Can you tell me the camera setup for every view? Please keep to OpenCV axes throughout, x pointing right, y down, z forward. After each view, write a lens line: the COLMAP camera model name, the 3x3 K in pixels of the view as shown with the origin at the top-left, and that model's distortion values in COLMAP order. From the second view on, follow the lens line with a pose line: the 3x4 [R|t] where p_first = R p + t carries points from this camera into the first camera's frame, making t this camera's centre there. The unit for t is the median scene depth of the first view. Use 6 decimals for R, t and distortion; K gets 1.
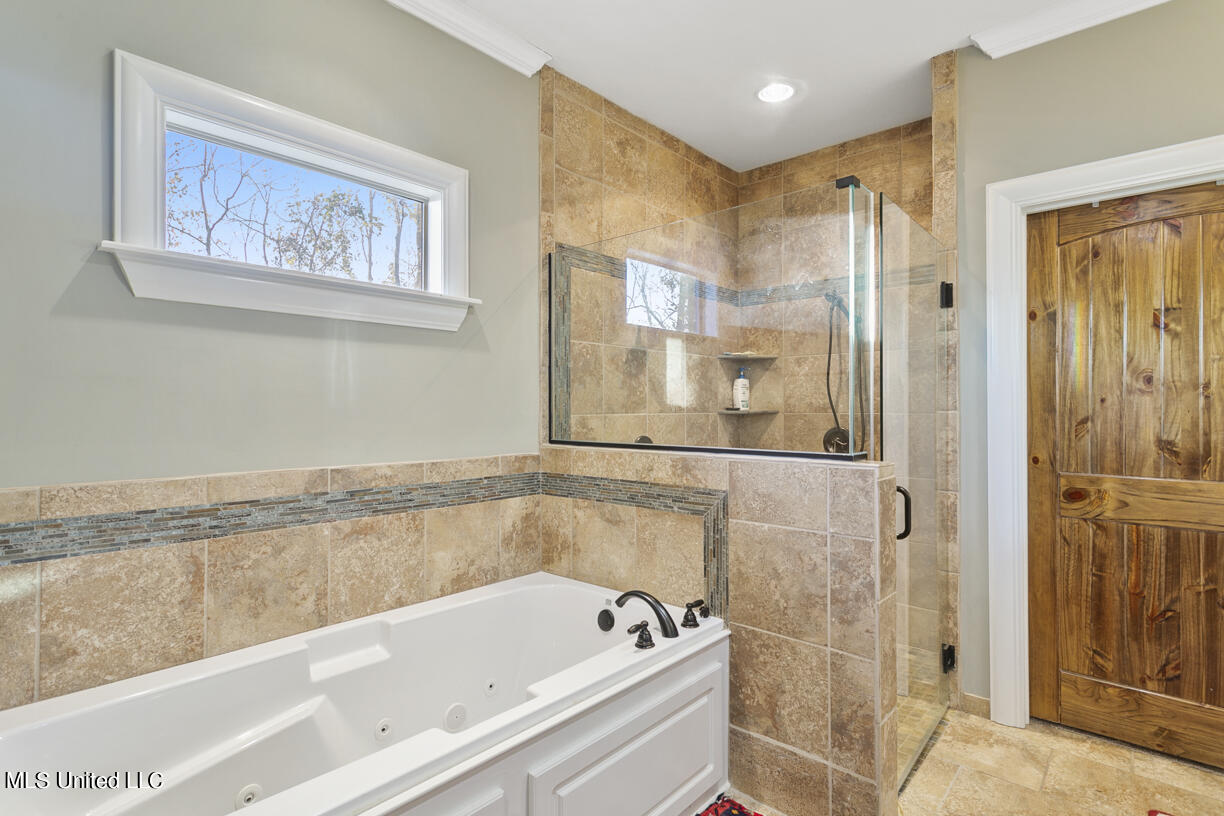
lens RADIAL K [[607.3, 0, 615.5], [0, 607.3, 410.3], [0, 0, 1]] dist [0.001379, -0.000295]
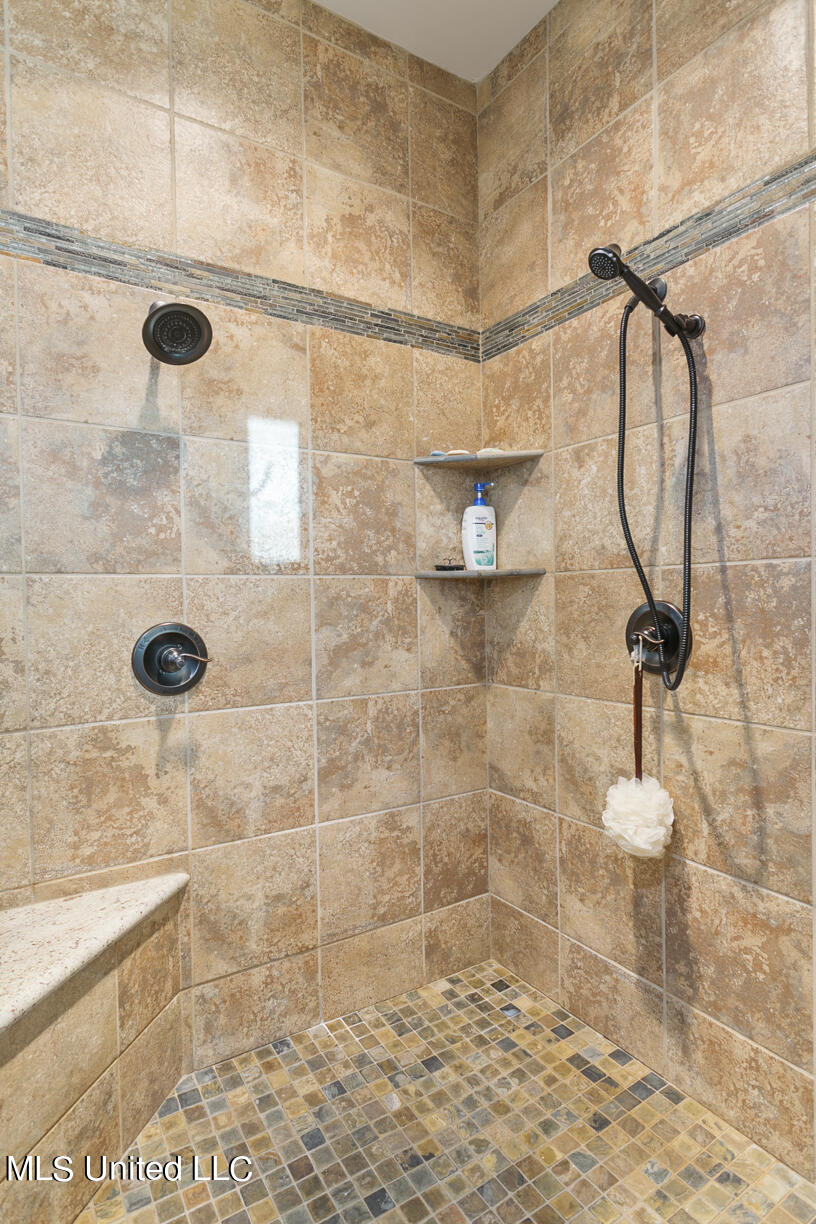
lens RADIAL K [[651.0, 0, 403.3], [0, 651.0, 611.5], [0, 0, 1]] dist [0.002279, 0.000582]
pose [[0.959981, -0.006507, -0.279989, 0.307518], [0.012871, 0.999699, 0.020897, 0.021761], [0.279768, -0.023665, 0.959776, 0.497343]]
